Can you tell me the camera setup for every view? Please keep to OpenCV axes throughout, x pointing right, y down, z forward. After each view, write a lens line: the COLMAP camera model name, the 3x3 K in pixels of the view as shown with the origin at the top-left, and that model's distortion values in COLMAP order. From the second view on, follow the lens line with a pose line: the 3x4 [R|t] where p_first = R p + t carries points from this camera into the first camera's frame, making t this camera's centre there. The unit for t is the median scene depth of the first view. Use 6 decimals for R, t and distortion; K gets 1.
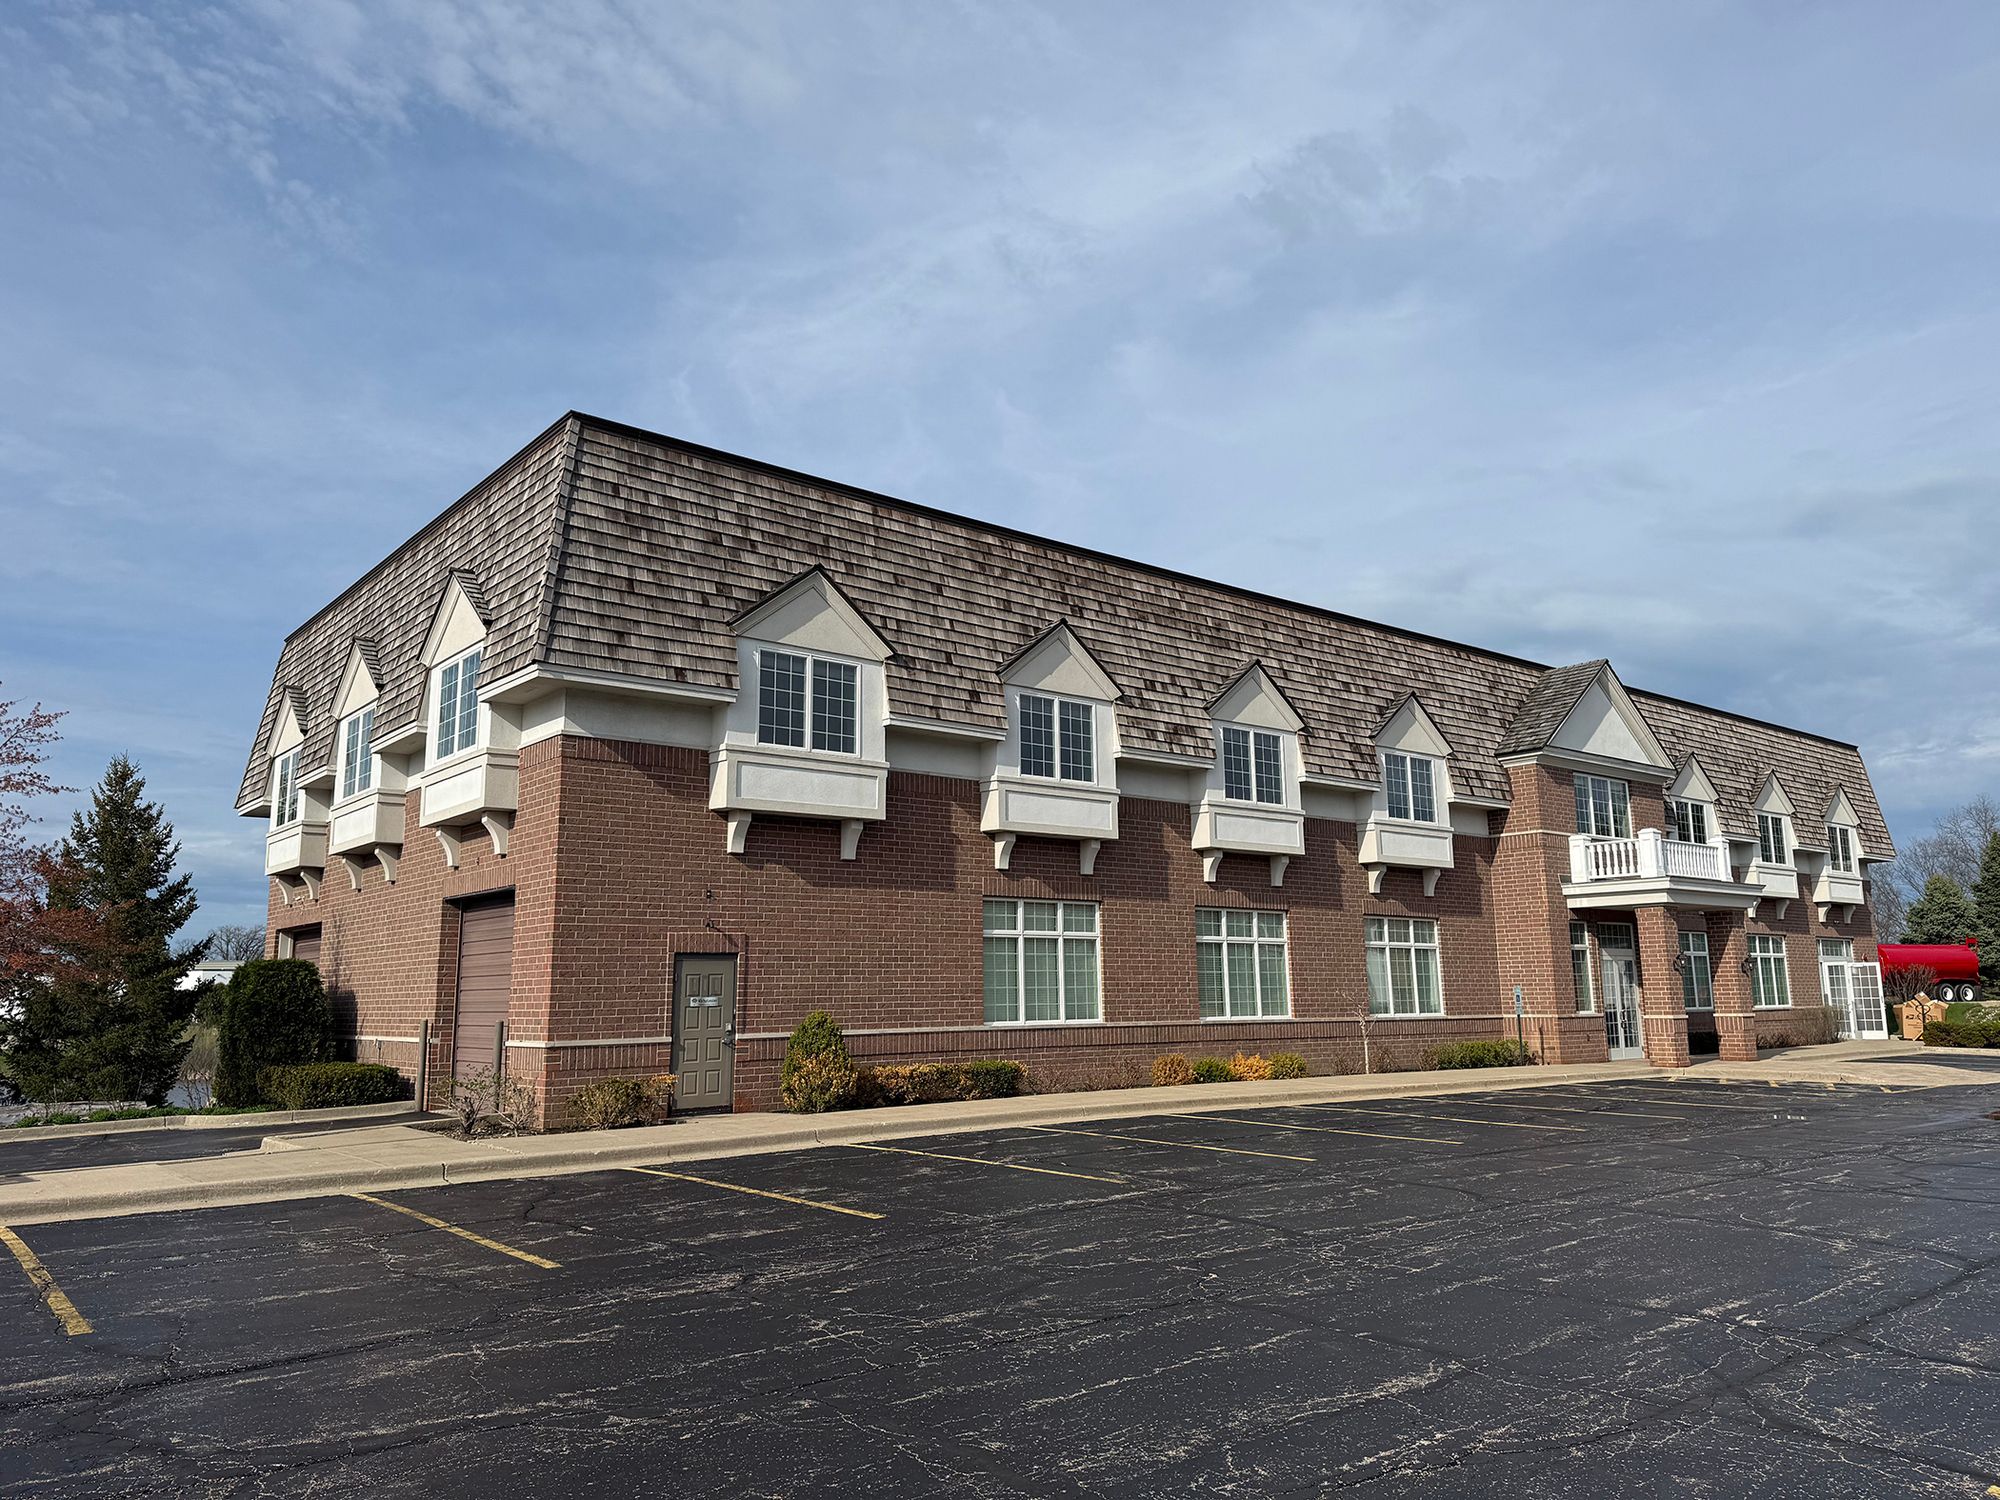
lens RADIAL K [[1378.7, 0, 1013.1], [0, 1378.7, 753.0], [0, 0, 1]] dist [0.109797, -0.186740]
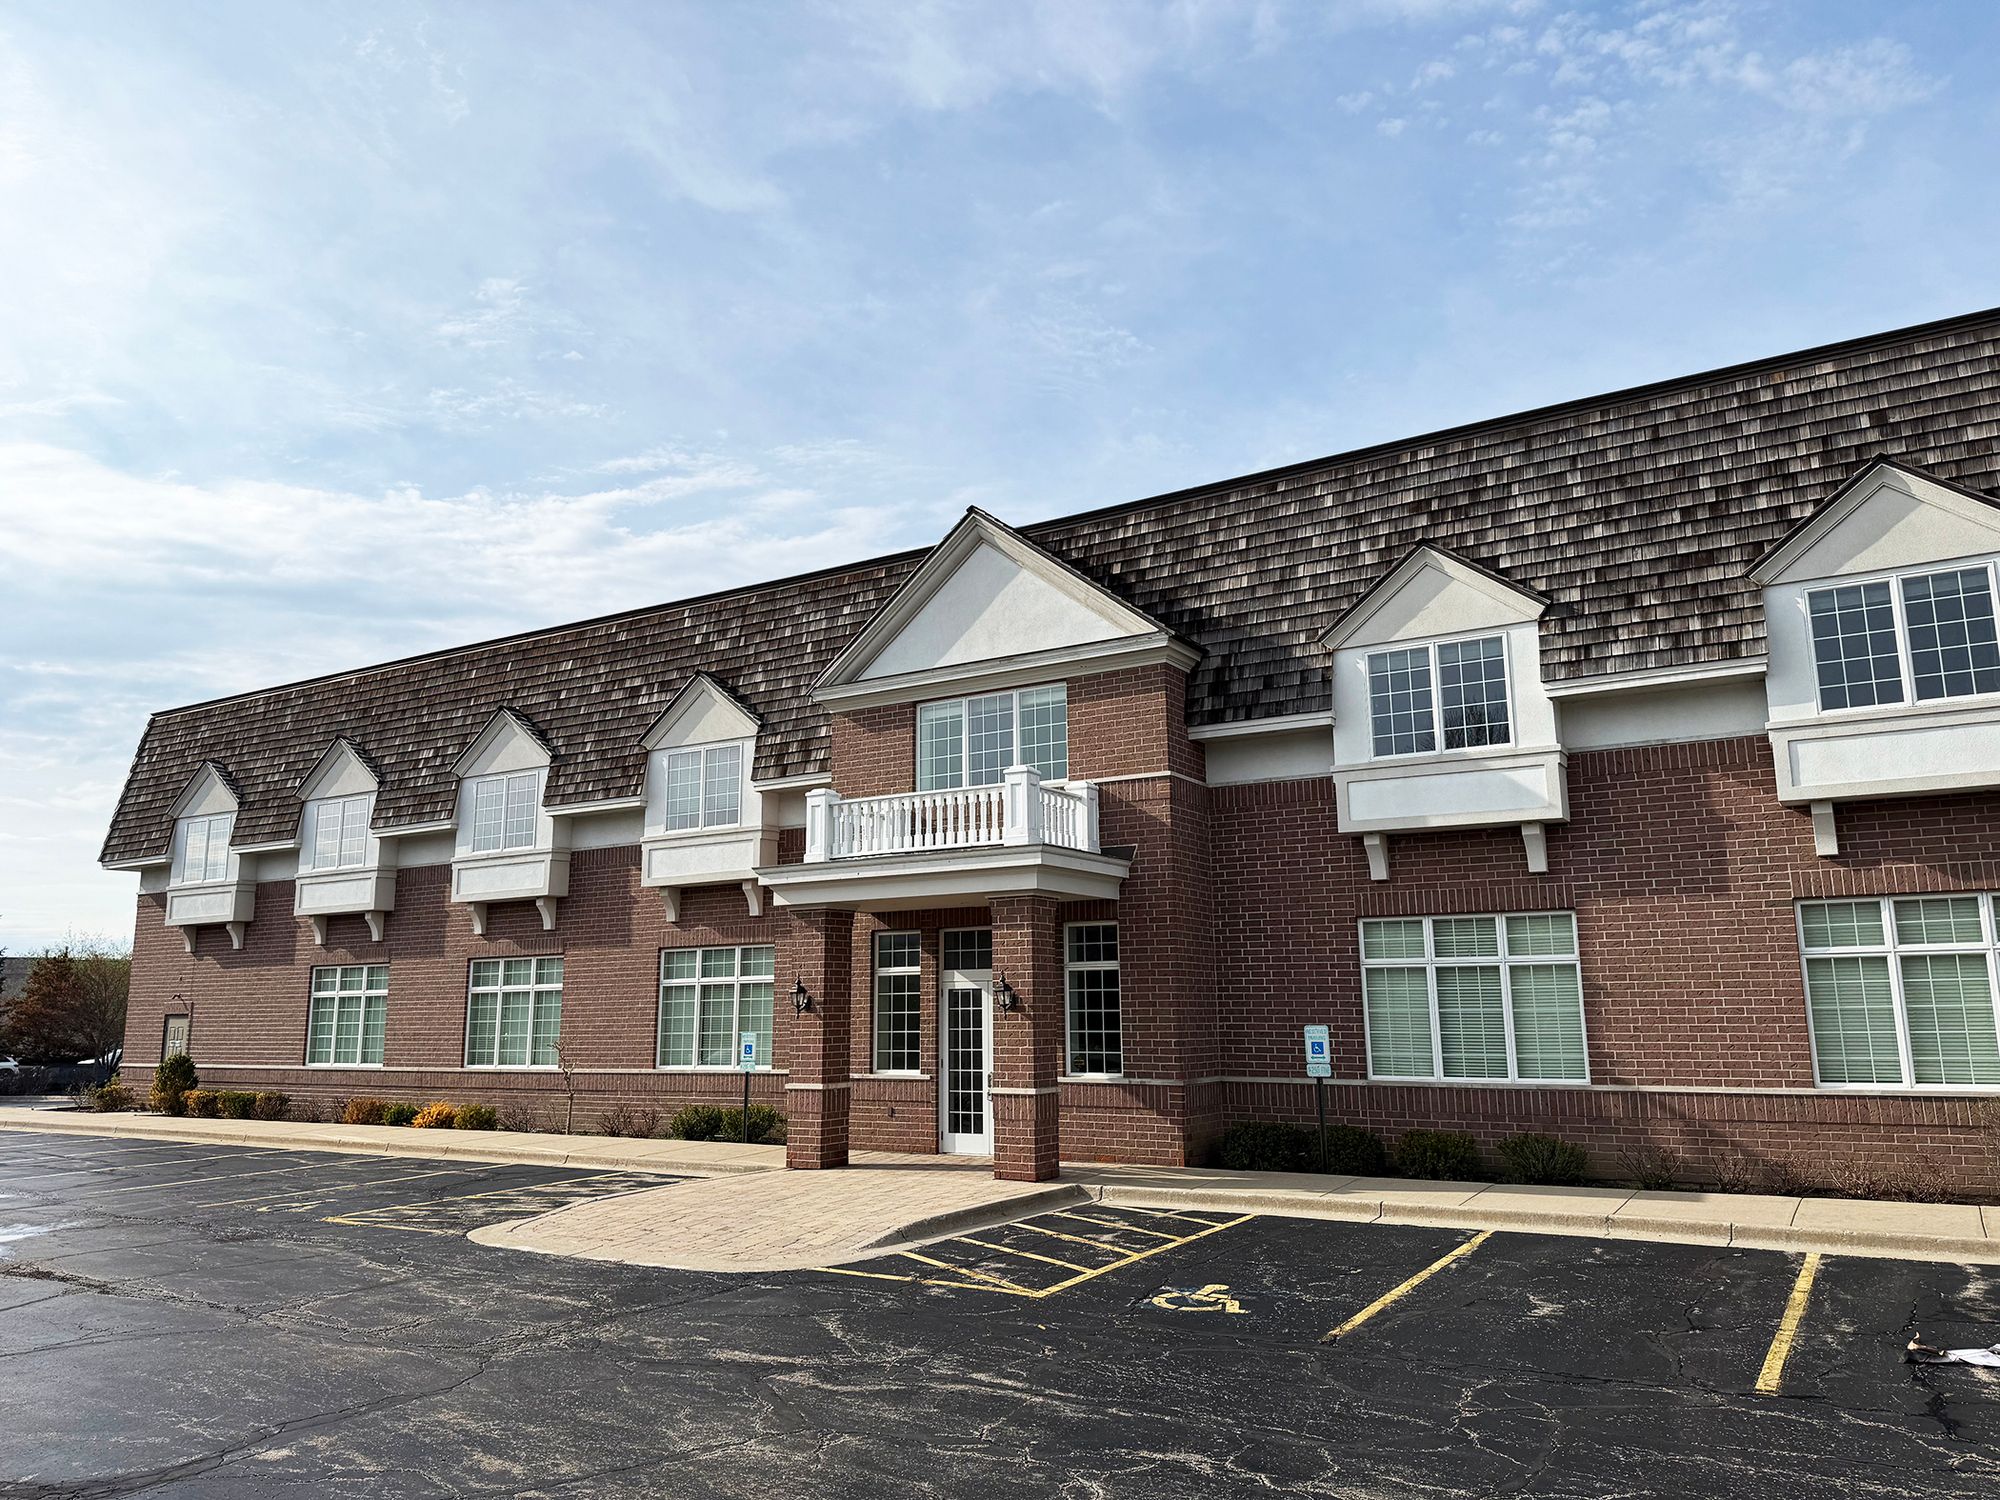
lens RADIAL K [[1378.7, 0, 1013.1], [0, 1378.7, 753.0], [0, 0, 1]] dist [0.109797, -0.186740]
pose [[0.332284, -0.181993, -0.925454, 0.639161], [0.158002, 0.978082, -0.135612, 0.083465], [0.929851, -0.101162, 0.353756, 0.511331]]
